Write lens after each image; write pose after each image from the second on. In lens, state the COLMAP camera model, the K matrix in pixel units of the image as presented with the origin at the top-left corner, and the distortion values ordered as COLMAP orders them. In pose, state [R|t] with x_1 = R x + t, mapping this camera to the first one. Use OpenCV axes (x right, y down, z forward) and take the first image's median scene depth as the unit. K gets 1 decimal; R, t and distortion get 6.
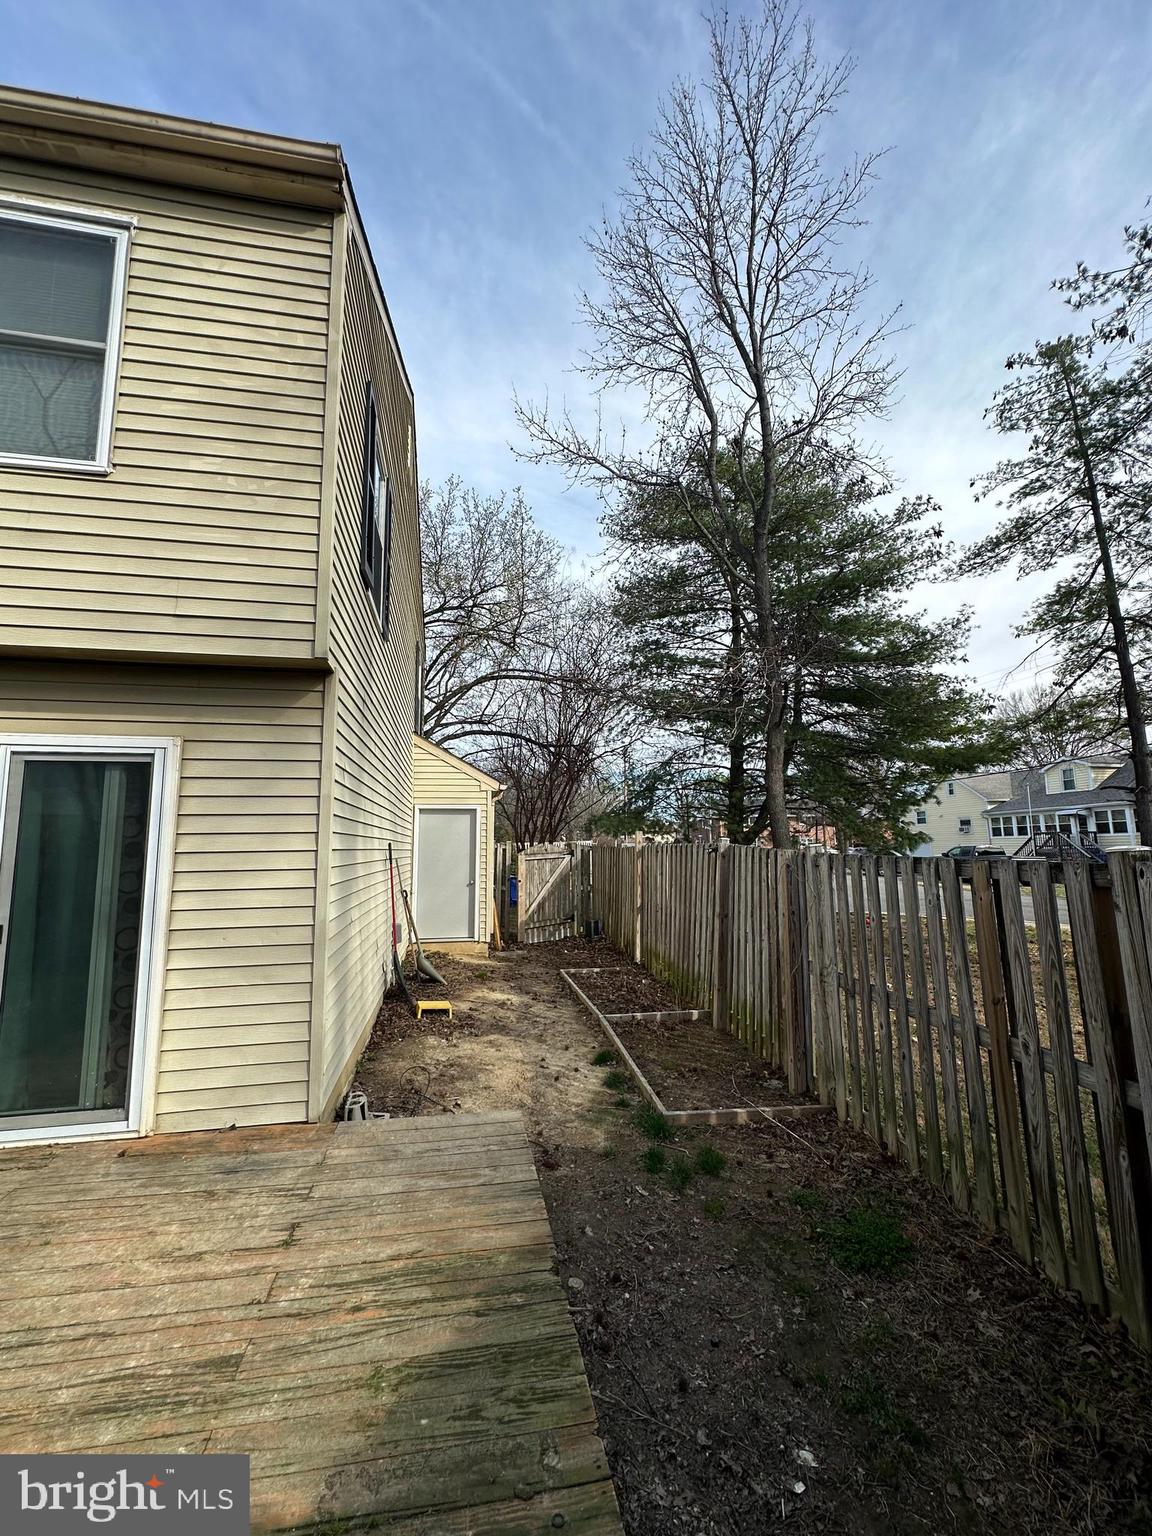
lens RADIAL K [[613.1, 0, 575.0], [0, 613.1, 768.1], [0, 0, 1]] dist [-0.002620, 0.000662]
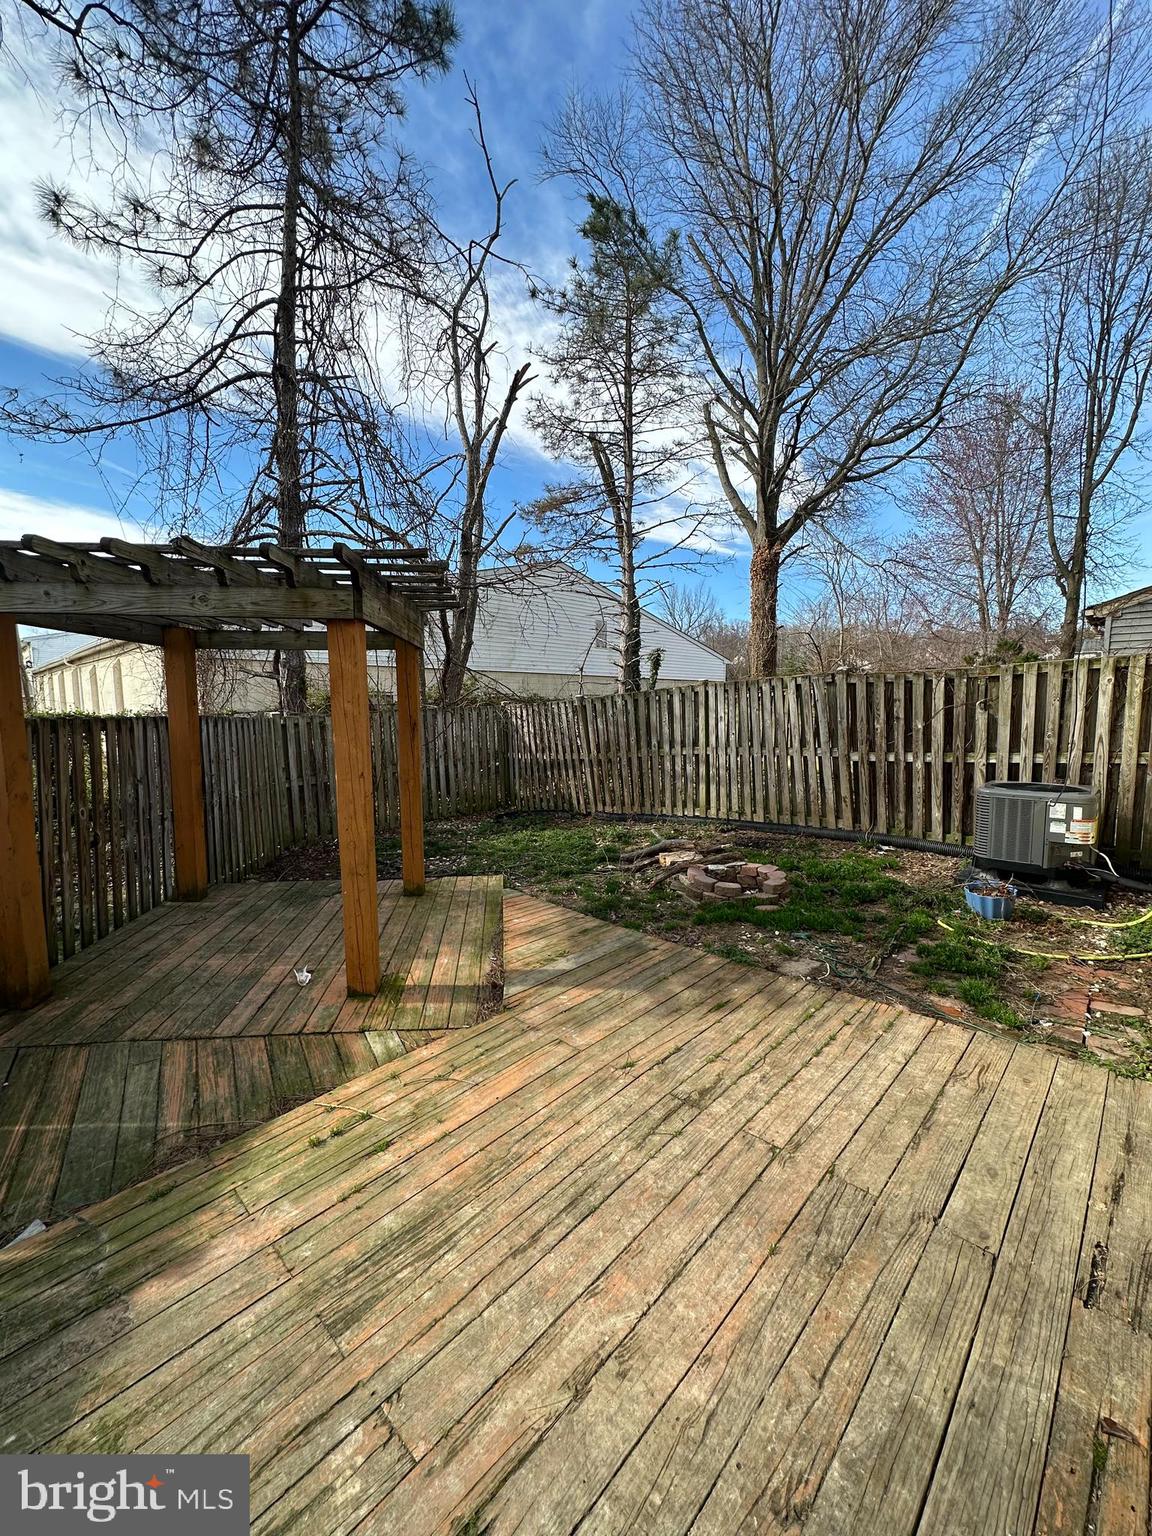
lens RADIAL K [[613.1, 0, 577.8], [0, 613.1, 765.6], [0, 0, 1]] dist [-0.002620, 0.000662]
pose [[-0.808750, 0.076643, -0.583137, -0.192884], [0.088682, 0.996028, 0.007917, 0.119523], [0.581428, -0.045311, -0.812335, 0.909178]]
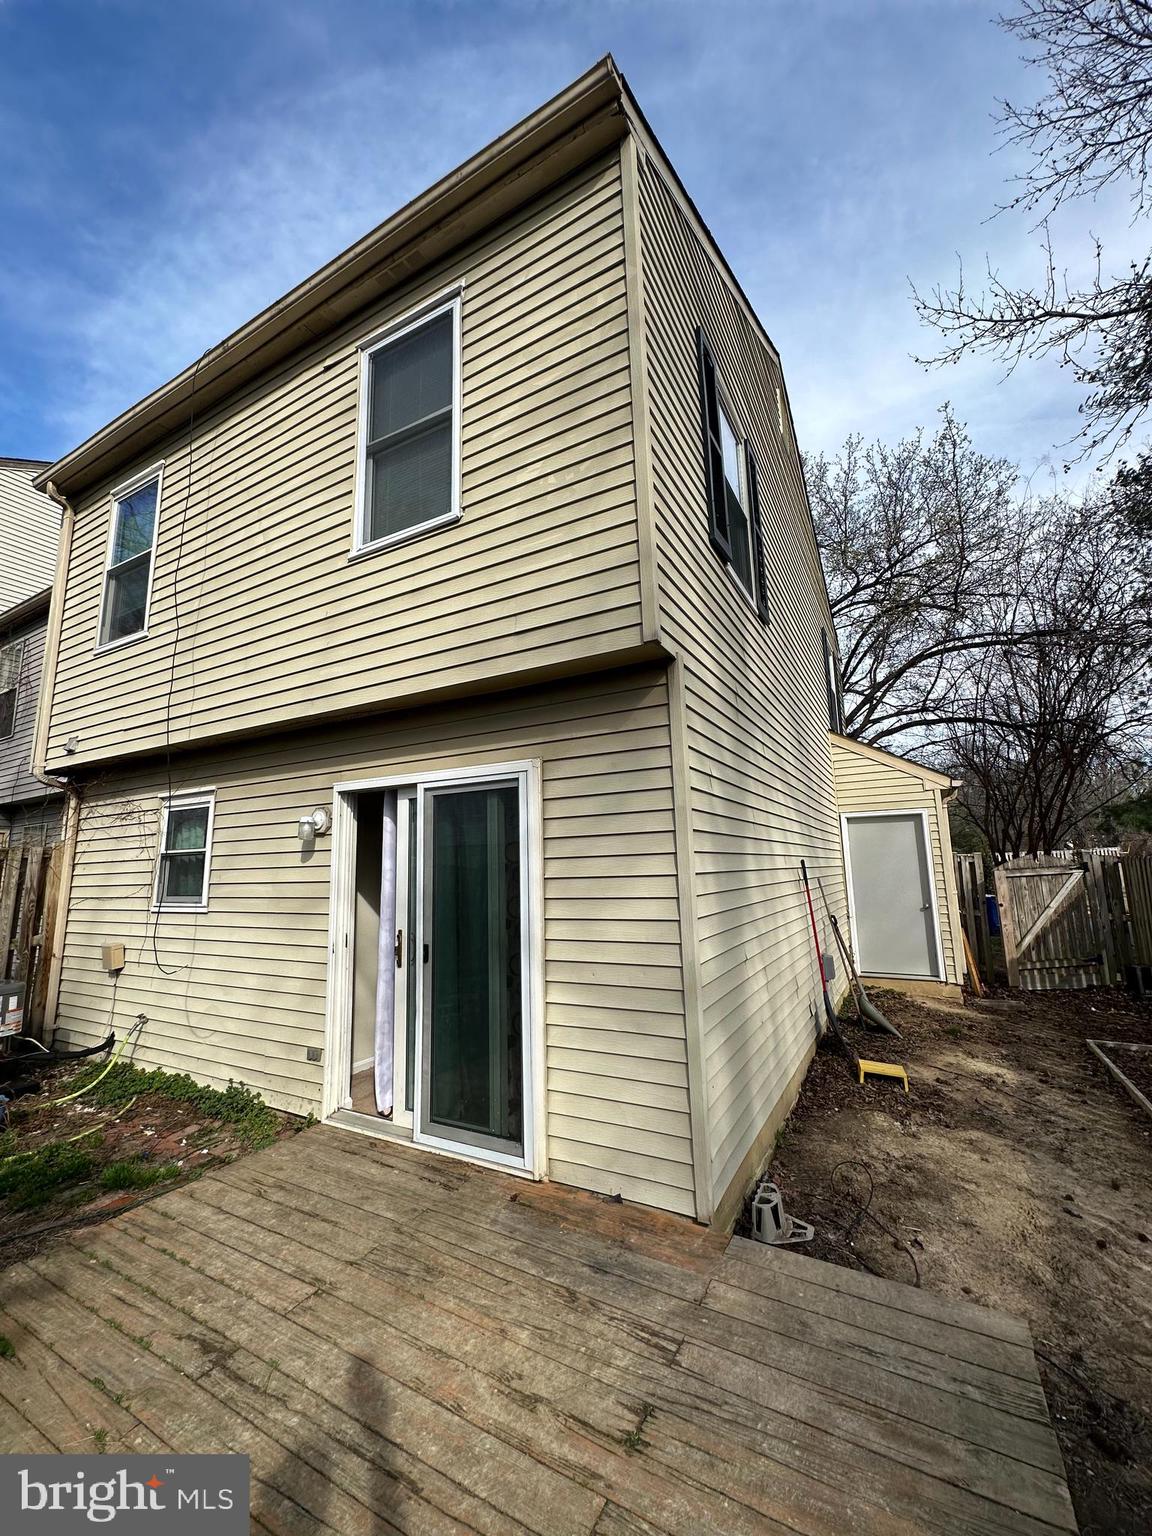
lens RADIAL K [[613.1, 0, 576.6], [0, 613.1, 768.3], [0, 0, 1]] dist [-0.002620, 0.000662]
pose [[0.768030, -0.112872, -0.630389, 0.007979], [0.099426, 0.993426, -0.056740, 0.024387], [0.632649, -0.019099, 0.774203, 0.267808]]
